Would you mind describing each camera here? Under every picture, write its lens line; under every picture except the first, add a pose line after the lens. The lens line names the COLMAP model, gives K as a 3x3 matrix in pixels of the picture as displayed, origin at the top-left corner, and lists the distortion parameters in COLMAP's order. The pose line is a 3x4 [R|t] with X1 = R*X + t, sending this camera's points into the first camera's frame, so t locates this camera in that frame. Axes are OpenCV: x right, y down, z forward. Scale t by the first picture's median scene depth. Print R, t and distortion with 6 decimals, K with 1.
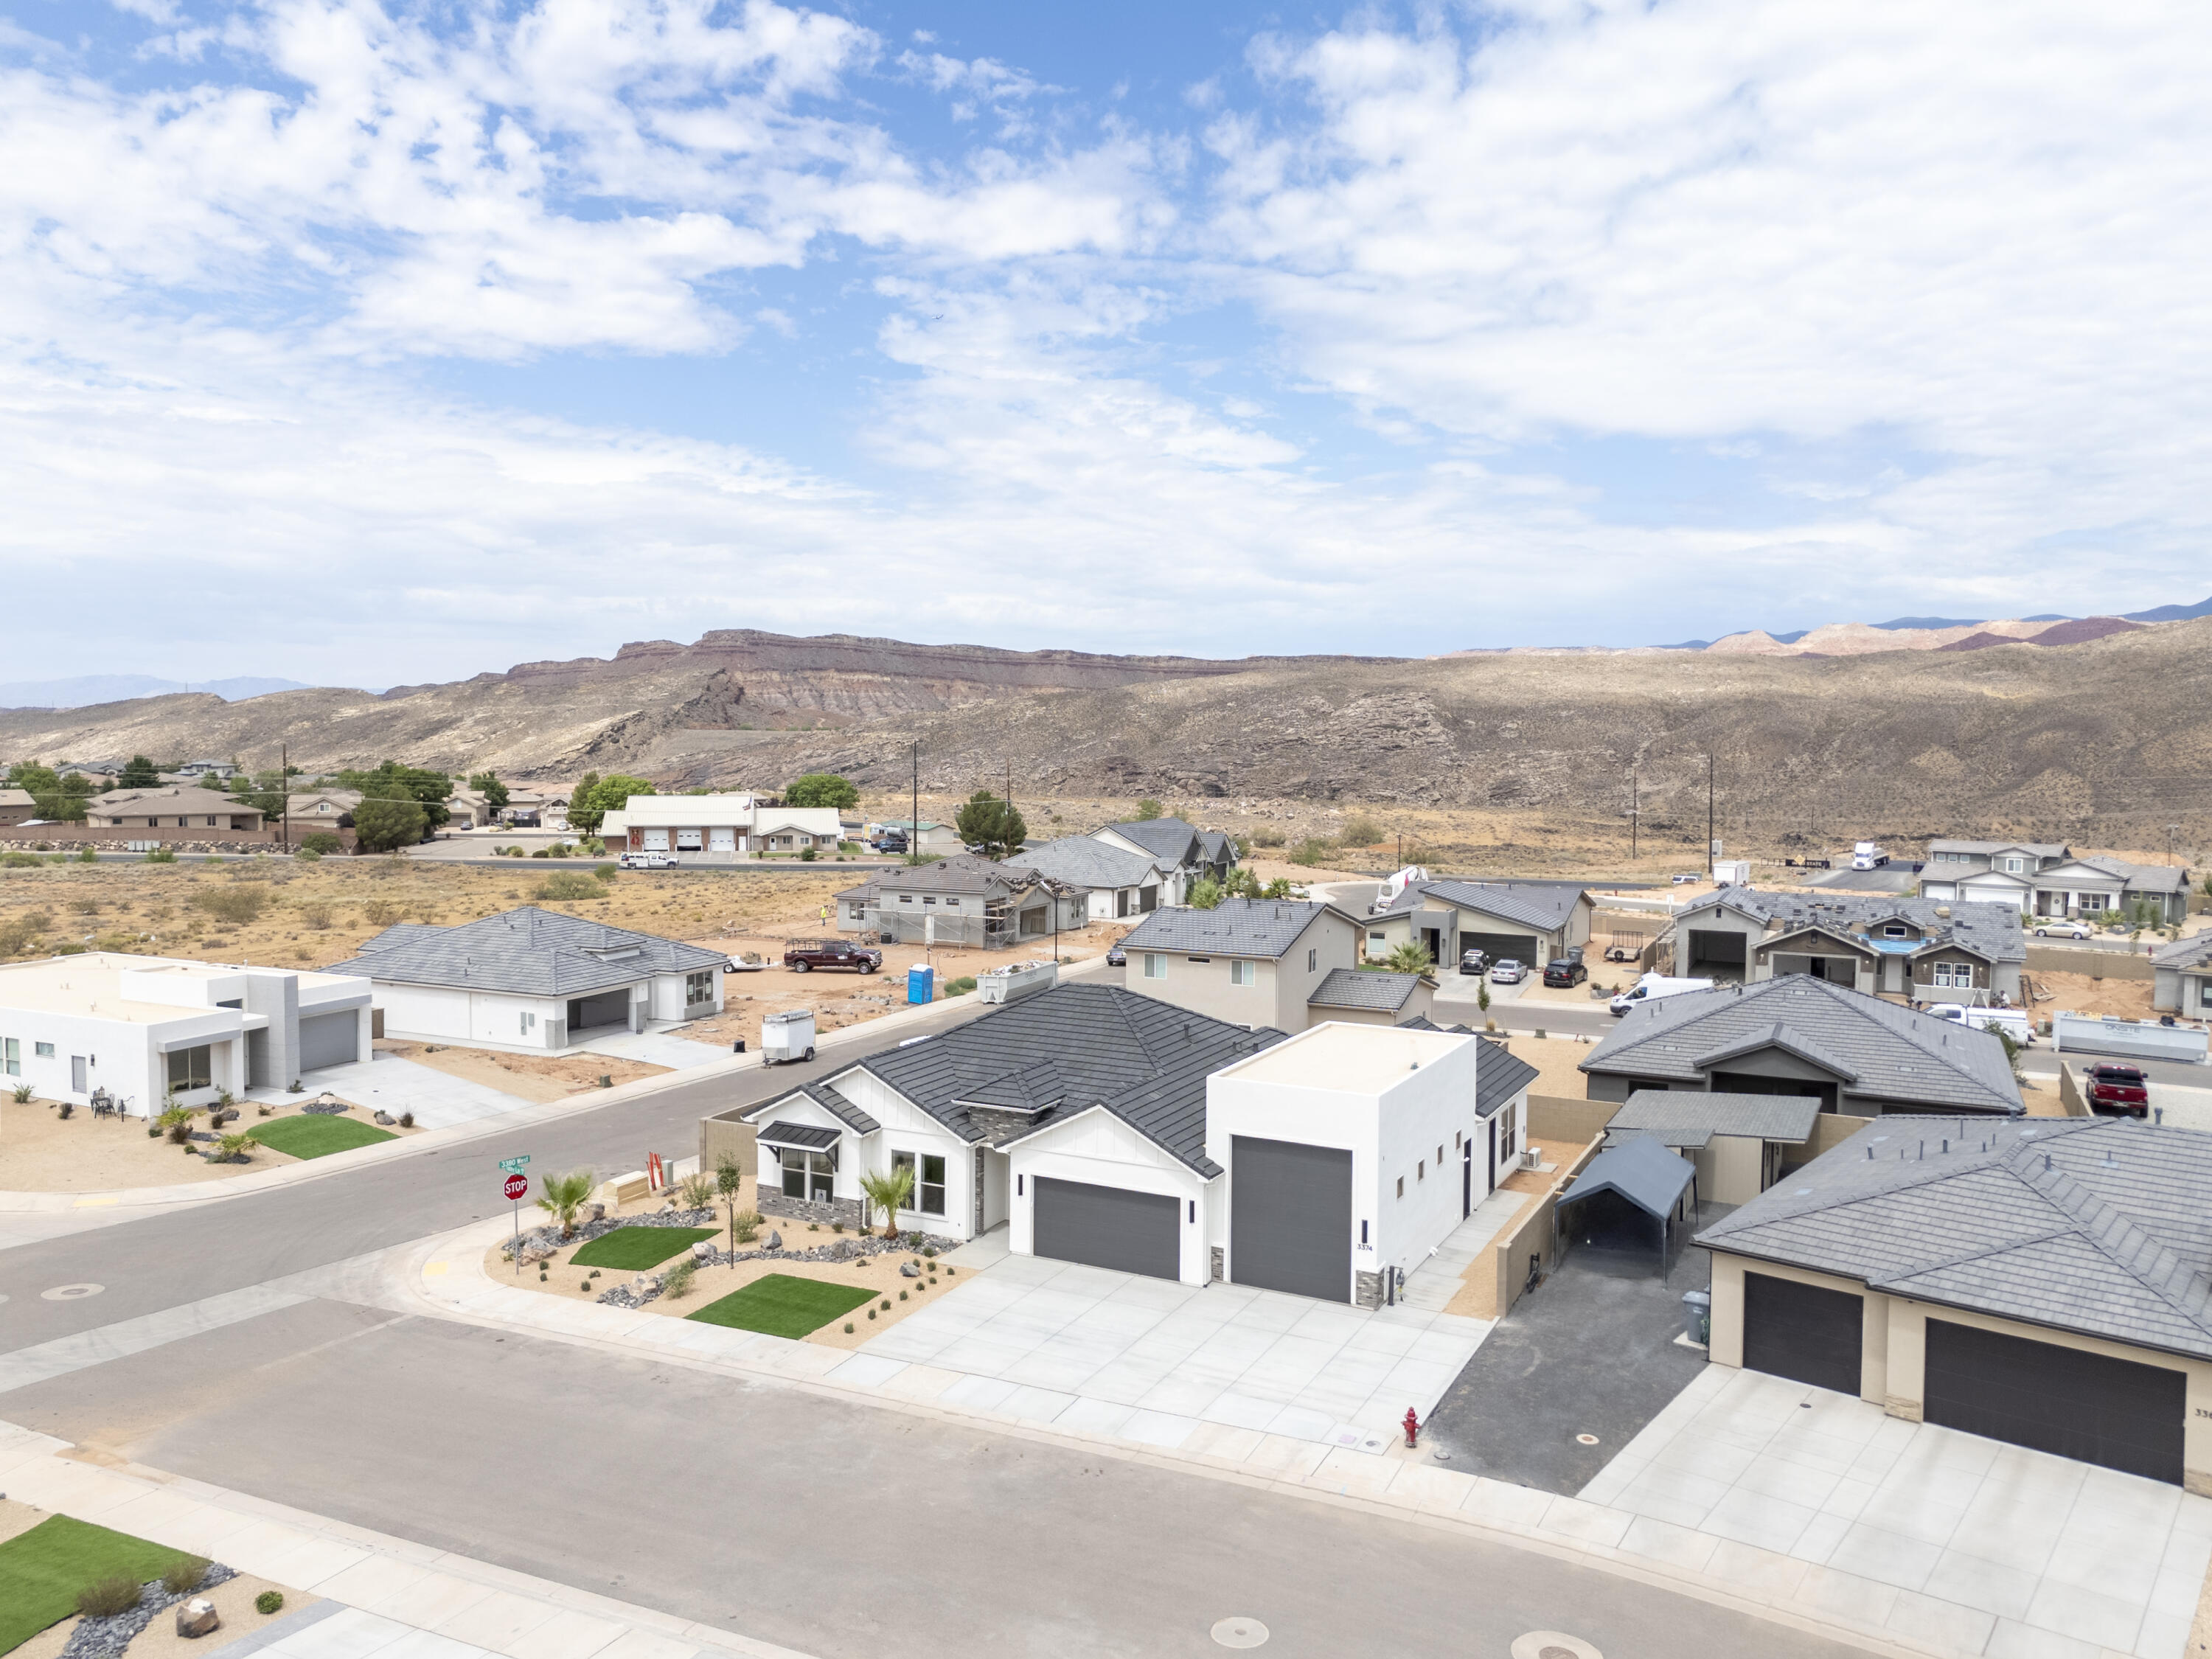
lens RADIAL K [[1625.3, 0, 1107.2], [0, 1625.3, 843.8], [0, 0, 1]] dist [0.079231, -0.068113]
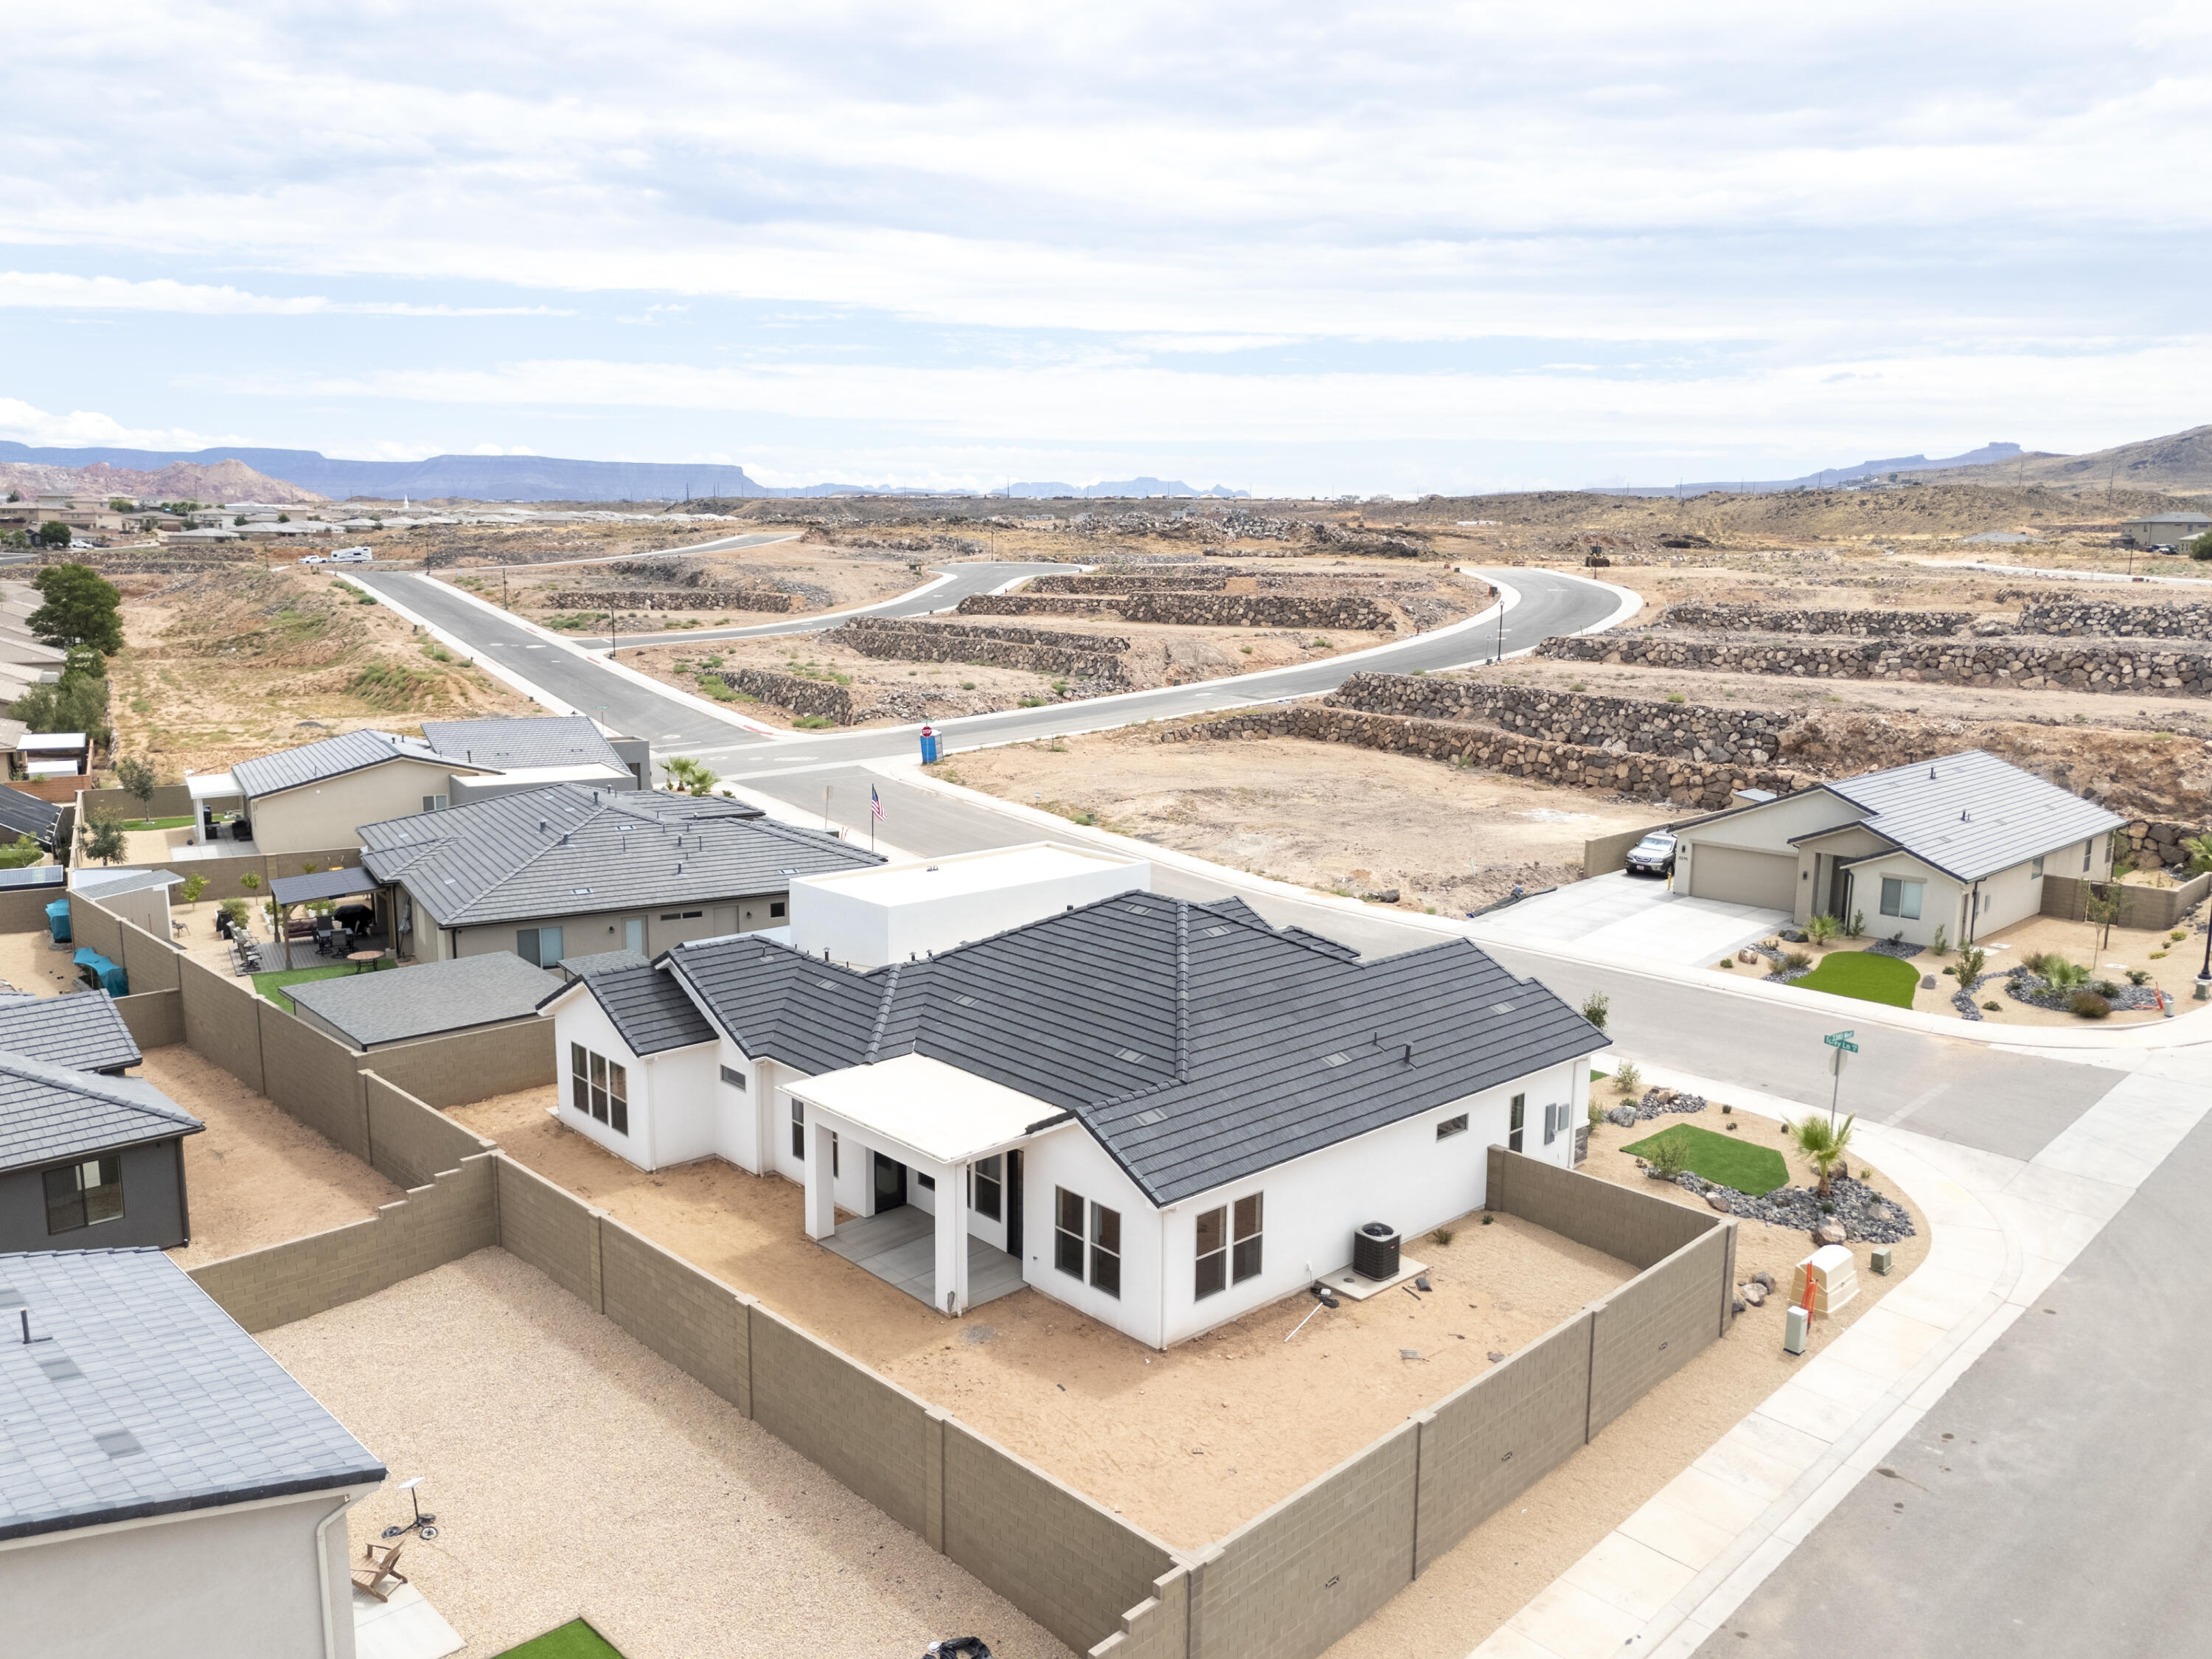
lens RADIAL K [[1613.1, 0, 1106.0], [0, 1613.1, 829.5], [0, 0, 1]] dist [0.075127, 0.000651]
pose [[-0.937957, -0.074783, 0.338592, -0.104024], [0.008672, 0.971103, 0.238505, -0.056407], [-0.346644, 0.226644, -0.910204, 0.745150]]
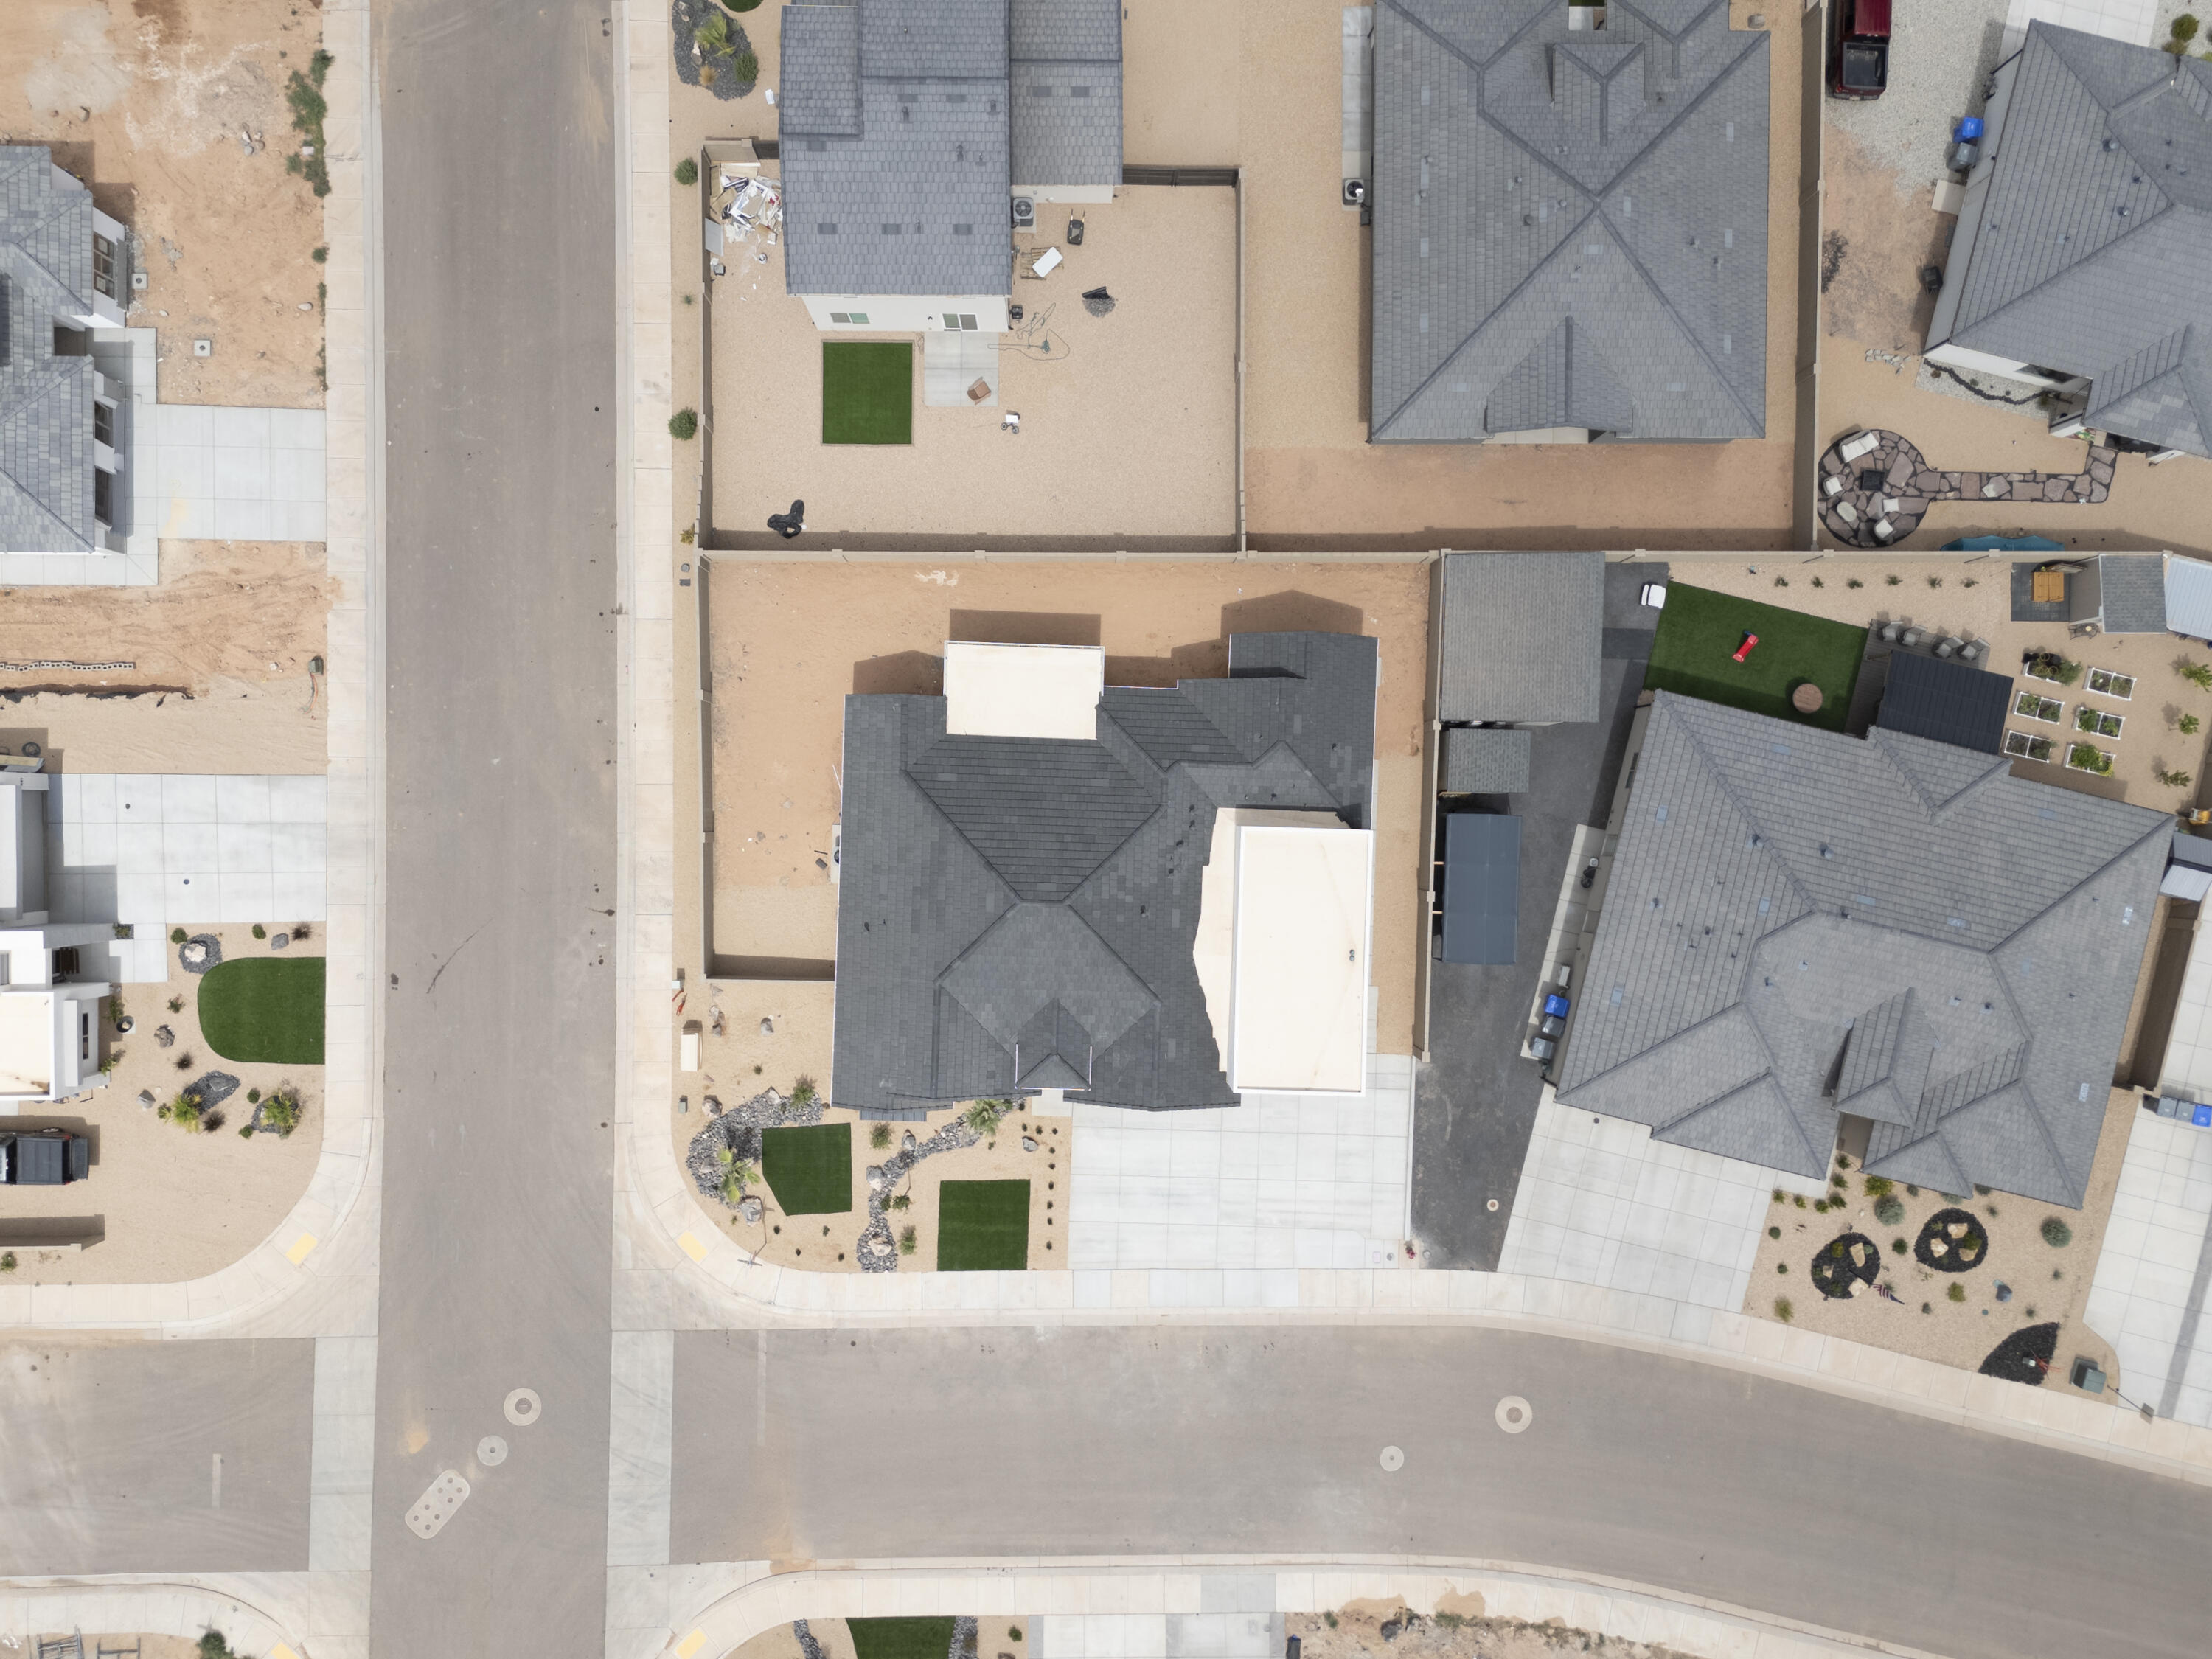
lens RADIAL K [[1625.3, 0, 1107.2], [0, 1625.3, 843.8], [0, 0, 1]] dist [0.079231, -0.068113]
pose [[0.902818, -0.429861, 0.011769, 0.014352], [0.010020, 0.048389, 0.998778, -0.440372], [-0.429905, -0.901597, 0.047994, 0.423859]]
